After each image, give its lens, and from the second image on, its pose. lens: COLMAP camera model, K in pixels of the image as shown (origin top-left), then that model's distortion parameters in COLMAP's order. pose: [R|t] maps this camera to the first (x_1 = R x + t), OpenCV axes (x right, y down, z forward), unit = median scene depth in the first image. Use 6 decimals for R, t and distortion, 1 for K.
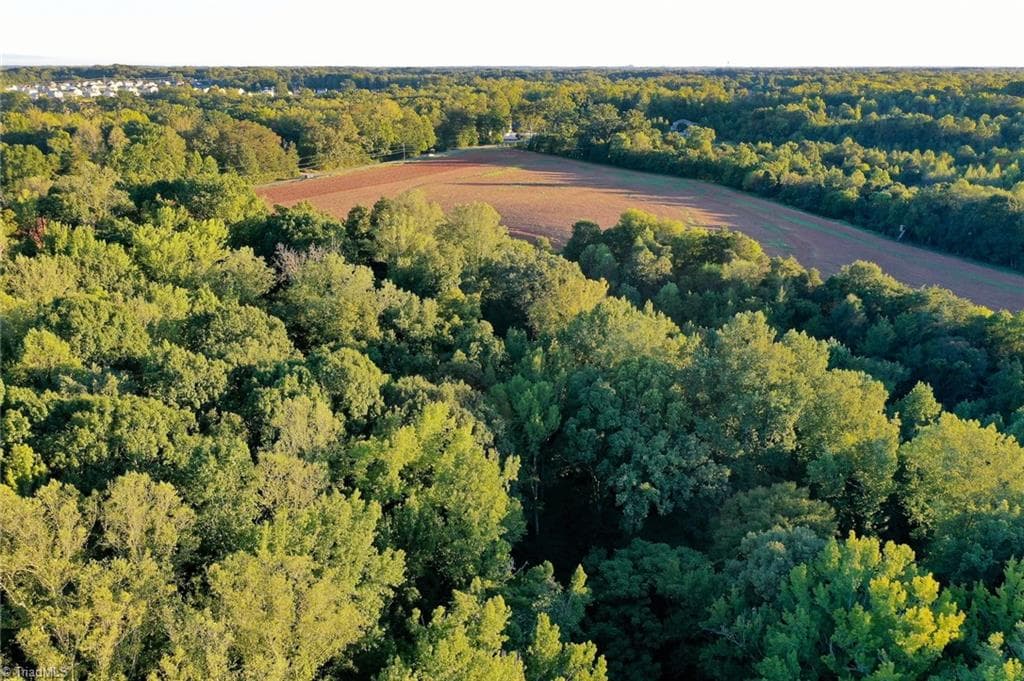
lens RADIAL K [[844.6, 0, 512.0], [0, 844.6, 340.5], [0, 0, 1]] dist [0.003003, -0.005551]
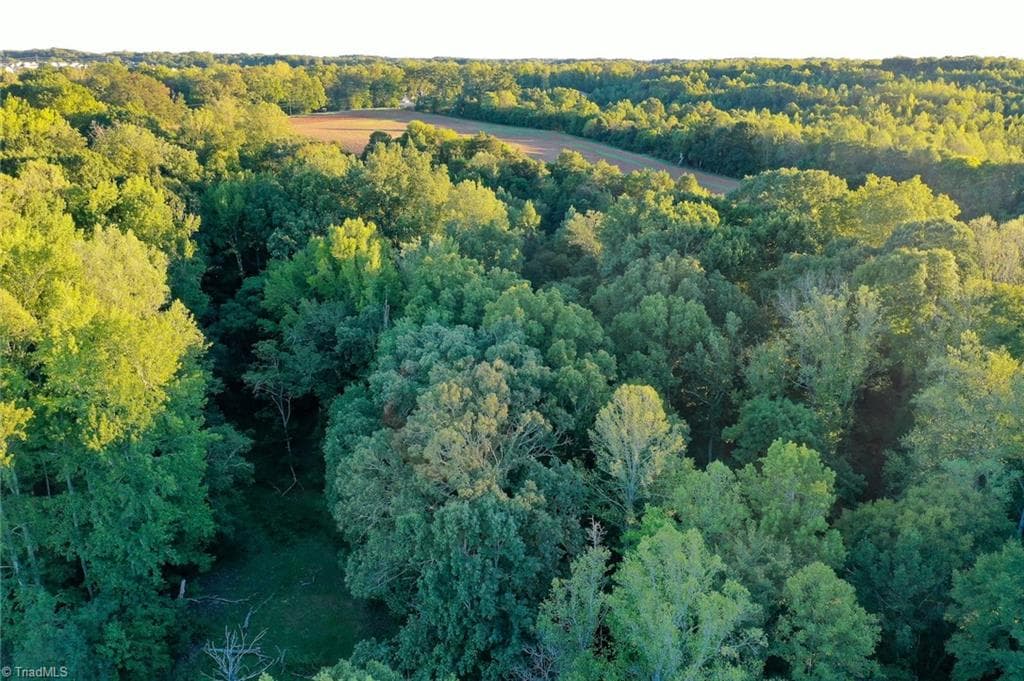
lens RADIAL K [[858.2, 0, 512.0], [0, 858.2, 340.5], [0, 0, 1]] dist [0.003039, -0.007269]
pose [[0.999182, -0.006812, 0.039854, 0.107549], [0.006744, 0.999976, 0.001834, 0.076534], [-0.039865, -0.001564, 0.999204, -0.122750]]
